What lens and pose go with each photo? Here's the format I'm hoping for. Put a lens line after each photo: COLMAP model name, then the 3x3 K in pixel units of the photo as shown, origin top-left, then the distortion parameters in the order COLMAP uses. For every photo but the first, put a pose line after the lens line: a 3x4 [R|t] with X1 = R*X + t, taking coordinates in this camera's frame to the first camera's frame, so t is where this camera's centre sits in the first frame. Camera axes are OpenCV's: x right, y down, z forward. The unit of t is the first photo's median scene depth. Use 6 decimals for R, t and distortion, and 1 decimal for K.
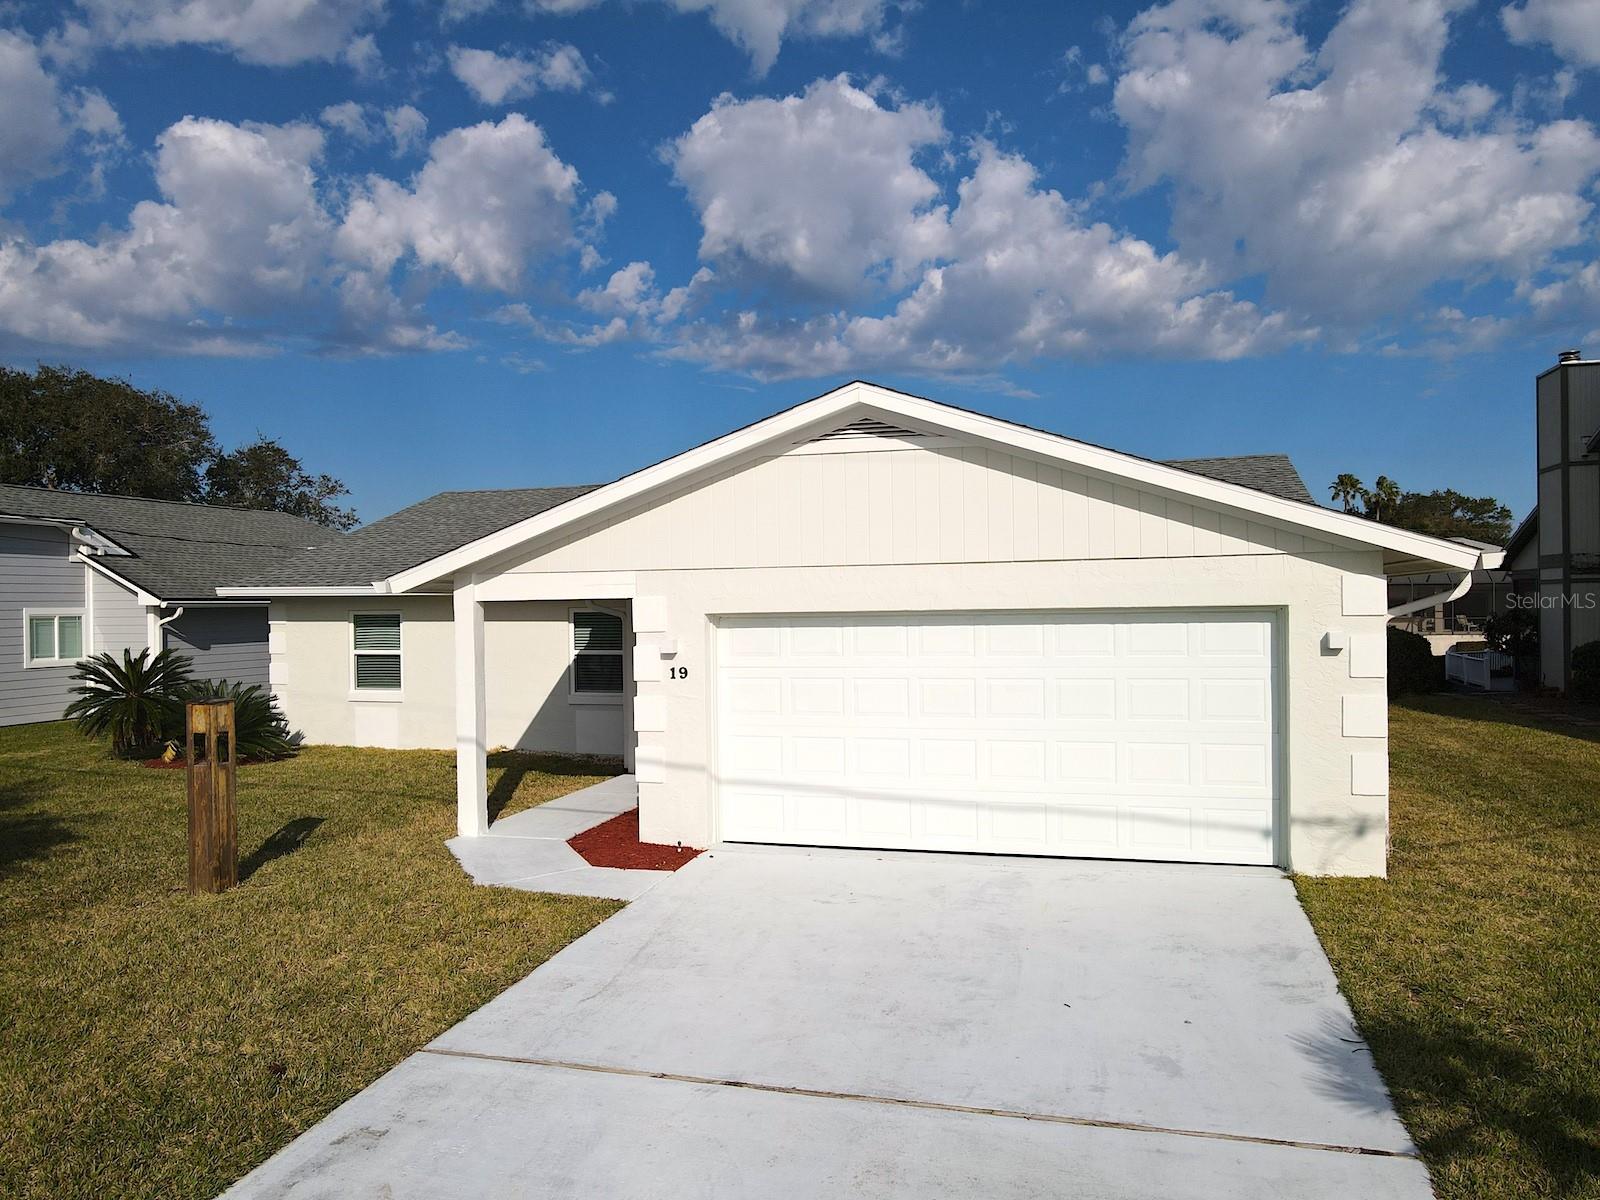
lens RADIAL K [[1175.6, 0, 795.3], [0, 1175.6, 611.6], [0, 0, 1]] dist [0.008120, 0.006318]
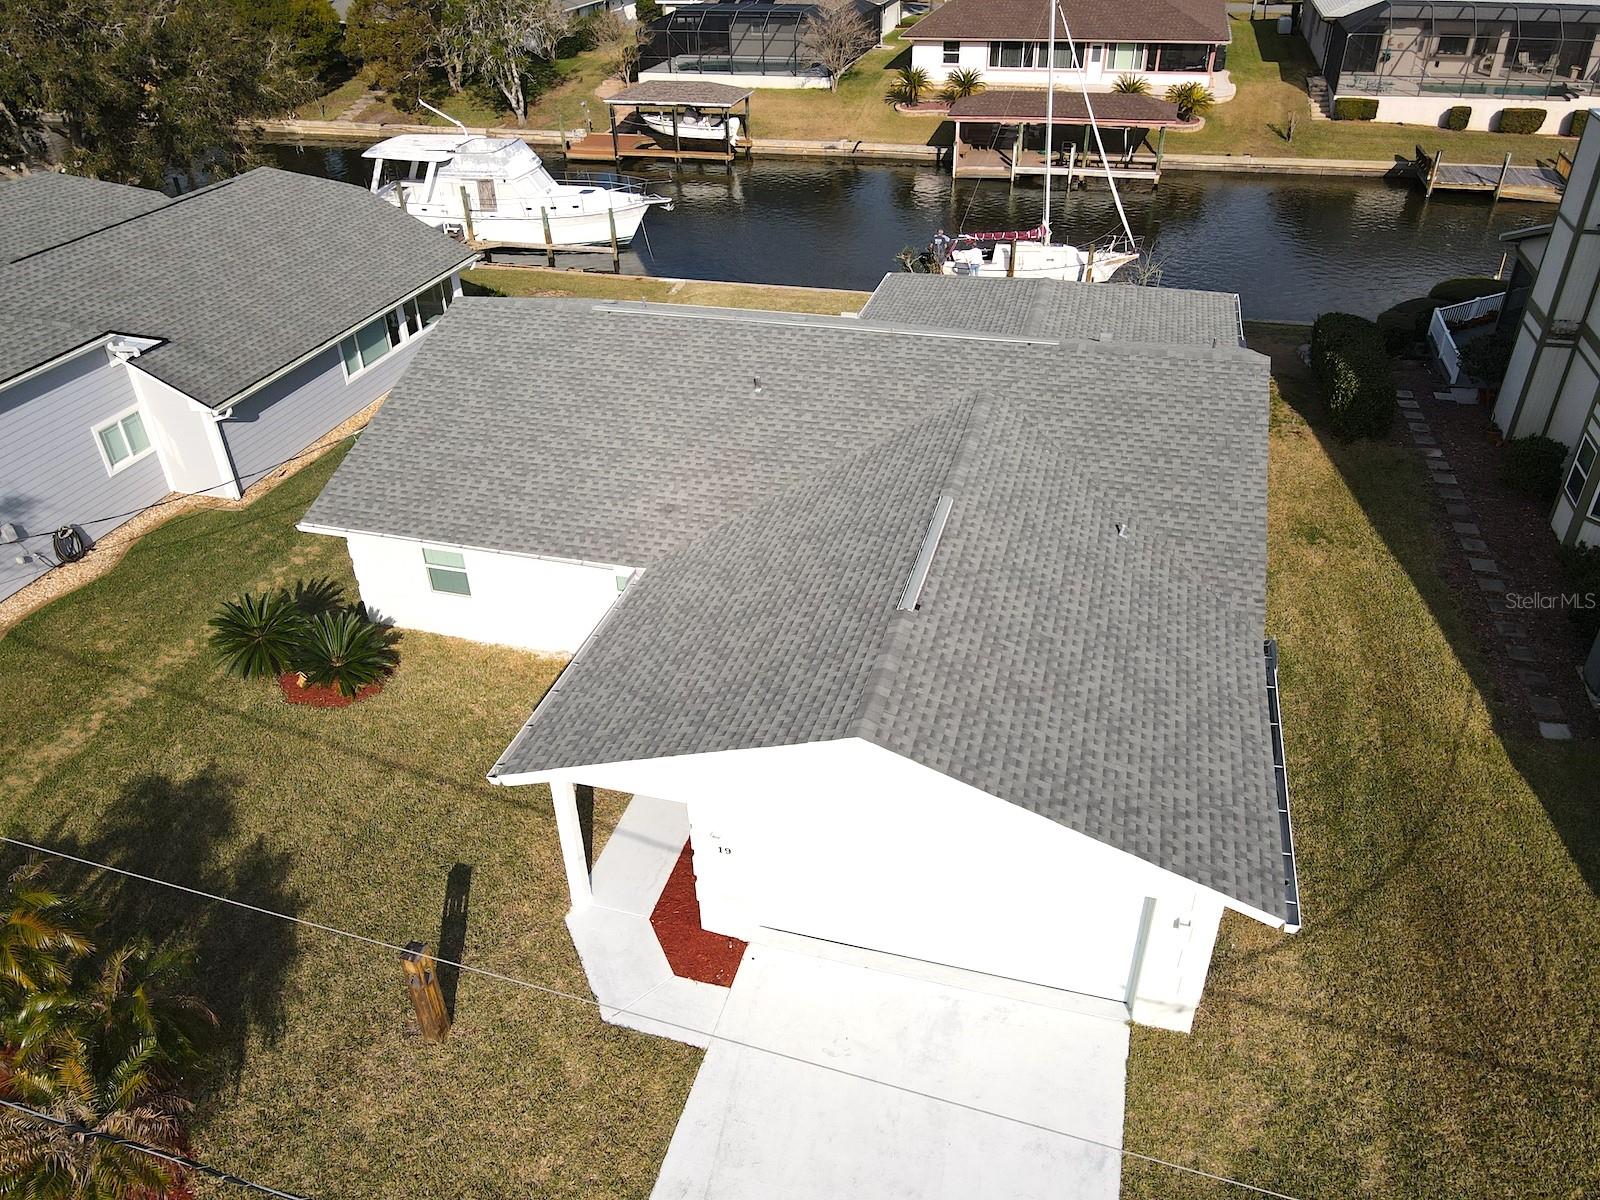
lens RADIAL K [[1175.6, 0, 787.4], [0, 1175.6, 607.7], [0, 0, 1]] dist [0.008120, 0.006318]
pose [[0.999933, -0.008925, -0.007331, -0.012175], [0.011472, 0.840969, 0.540962, -0.923884], [0.001337, -0.541010, 0.841015, -0.005503]]
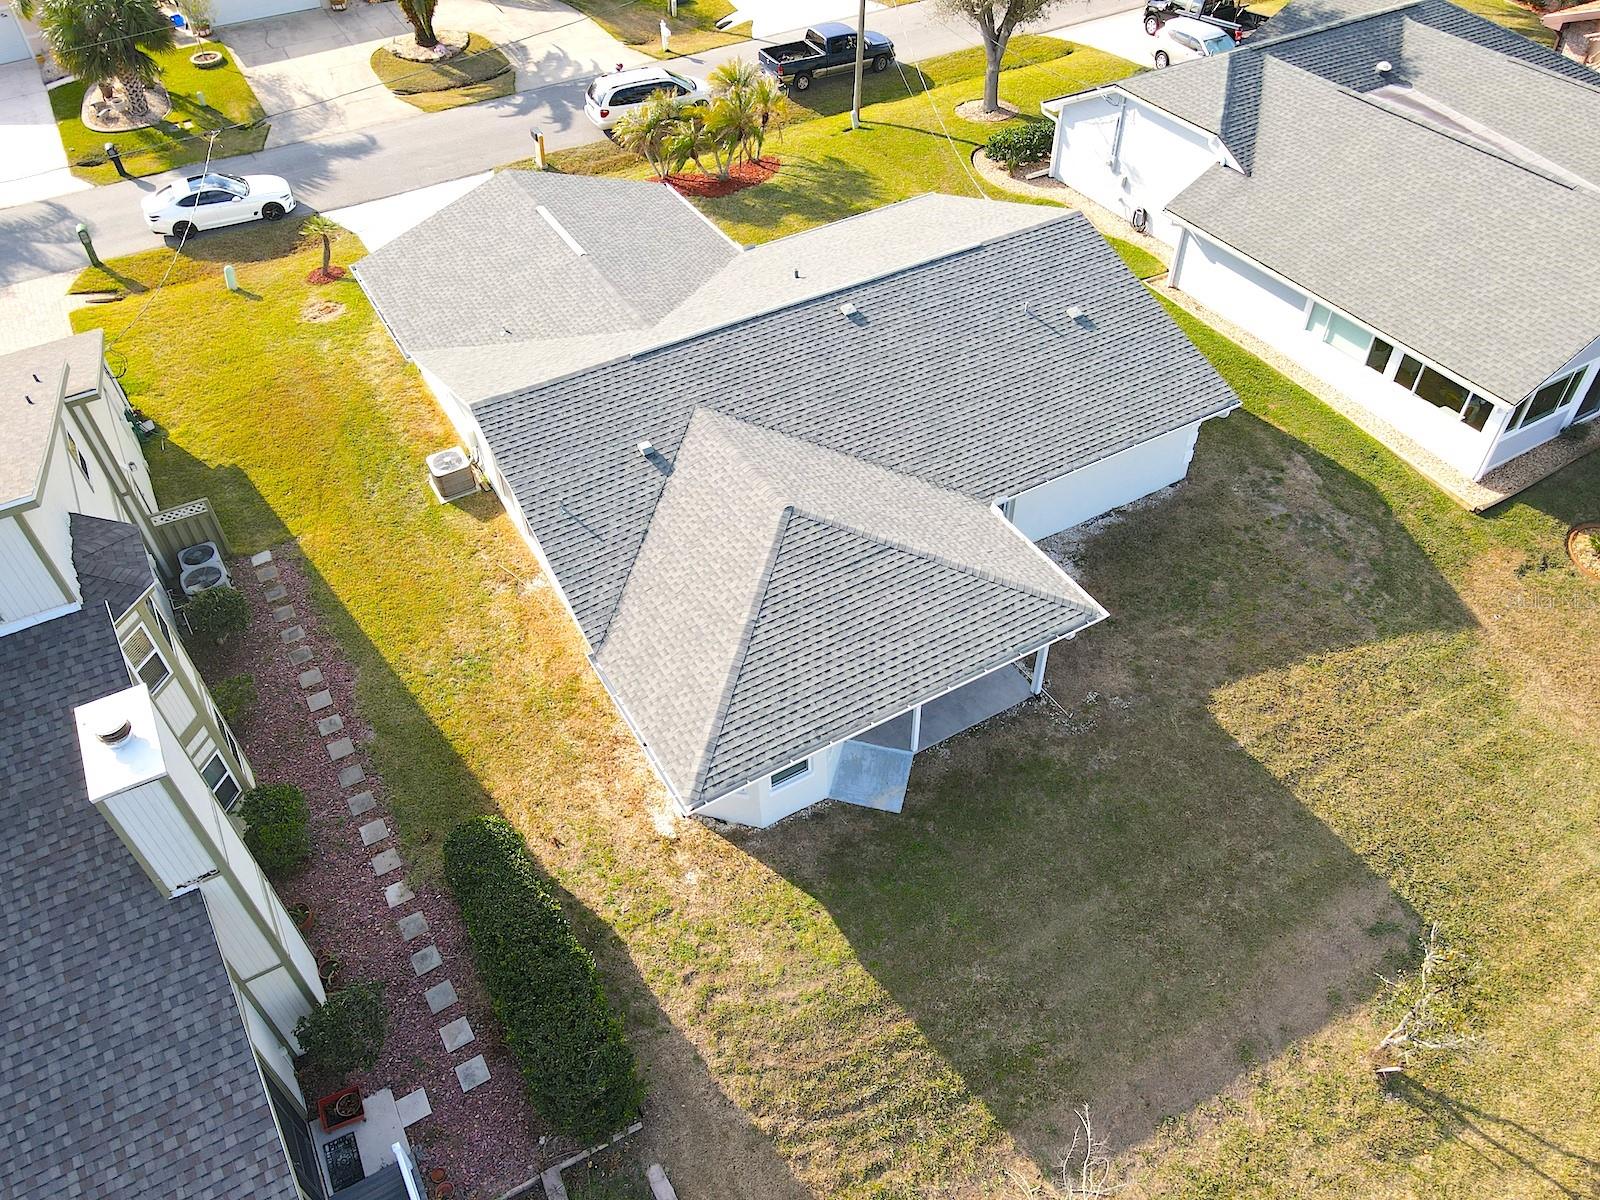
lens RADIAL K [[1175.6, 0, 792.9], [0, 1175.6, 608.3], [0, 0, 1]] dist [0.008120, 0.006318]
pose [[-0.700498, 0.529061, -0.478954, 1.617618], [0.025699, 0.689394, 0.723931, -1.575834], [0.713191, 0.494804, -0.496515, 3.593839]]
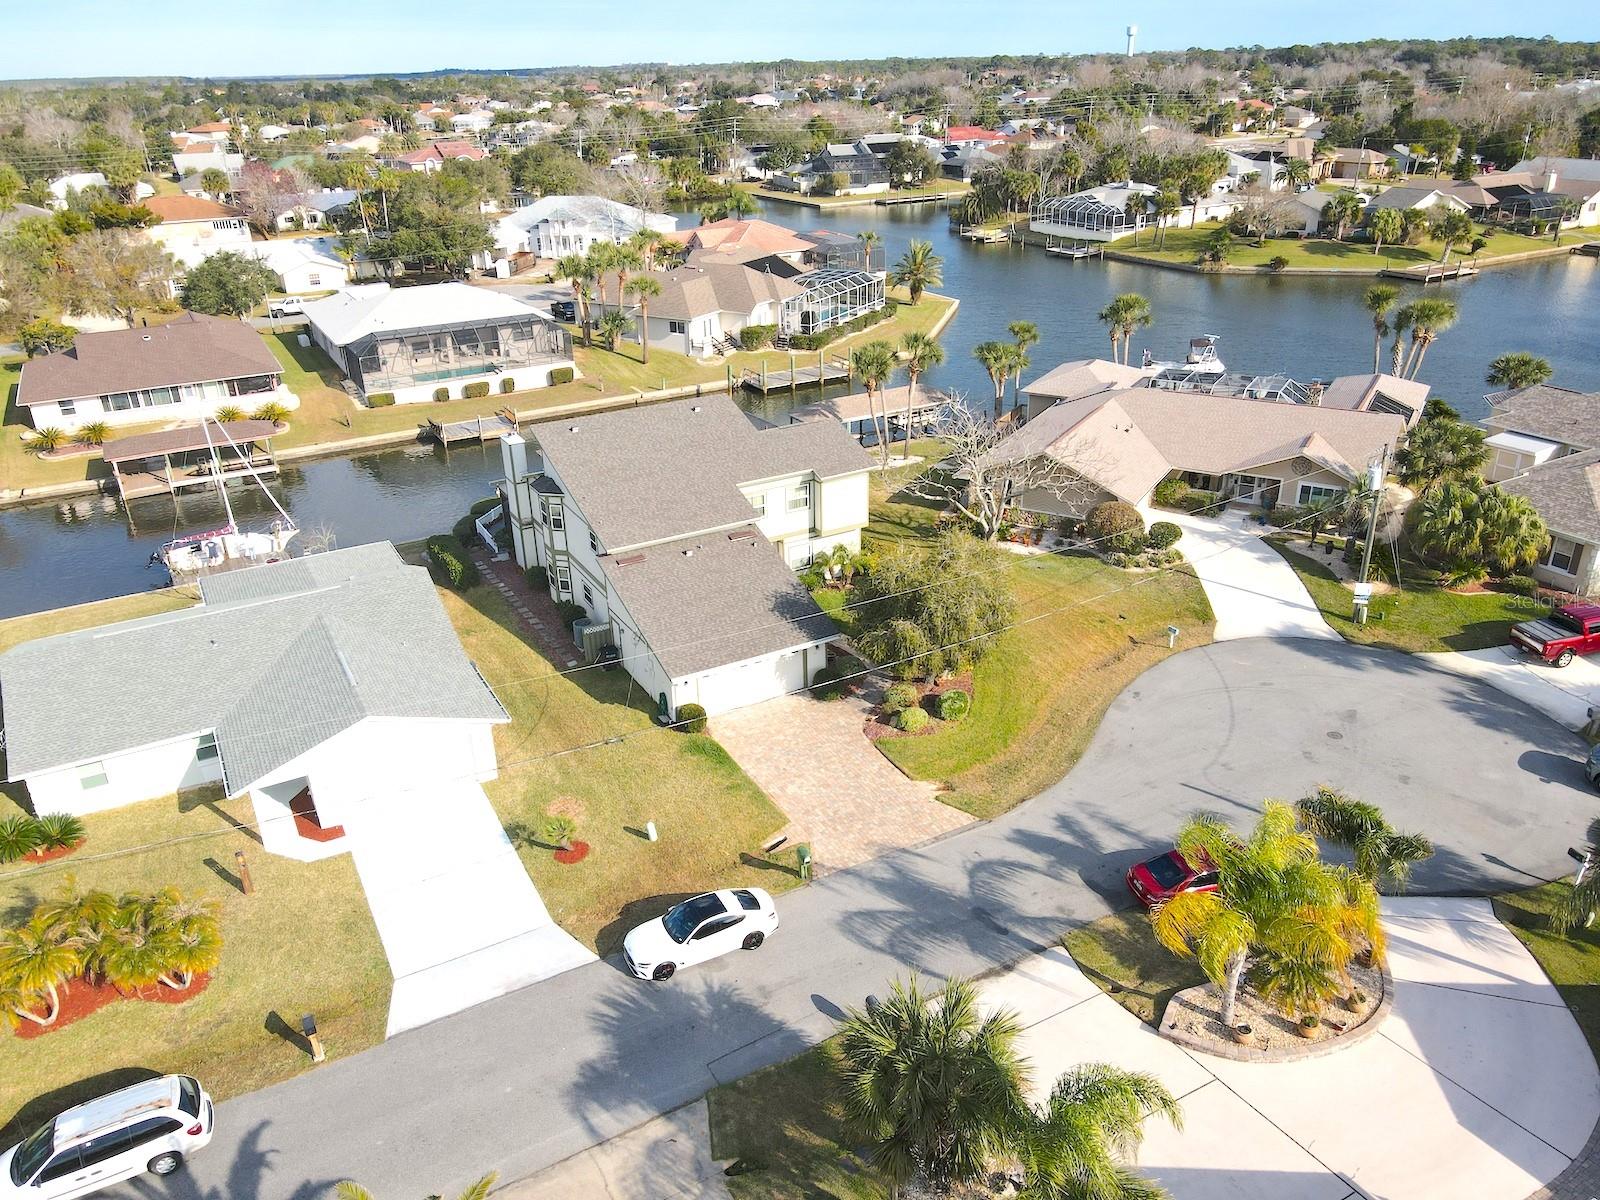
lens RADIAL K [[1175.6, 0, 794.1], [0, 1175.6, 616.8], [0, 0, 1]] dist [0.008120, 0.006318]
pose [[0.706817, -0.309354, 0.636168, -1.262654], [0.024001, 0.909279, 0.415495, -1.971857], [-0.706989, -0.278410, 0.650118, -2.363572]]
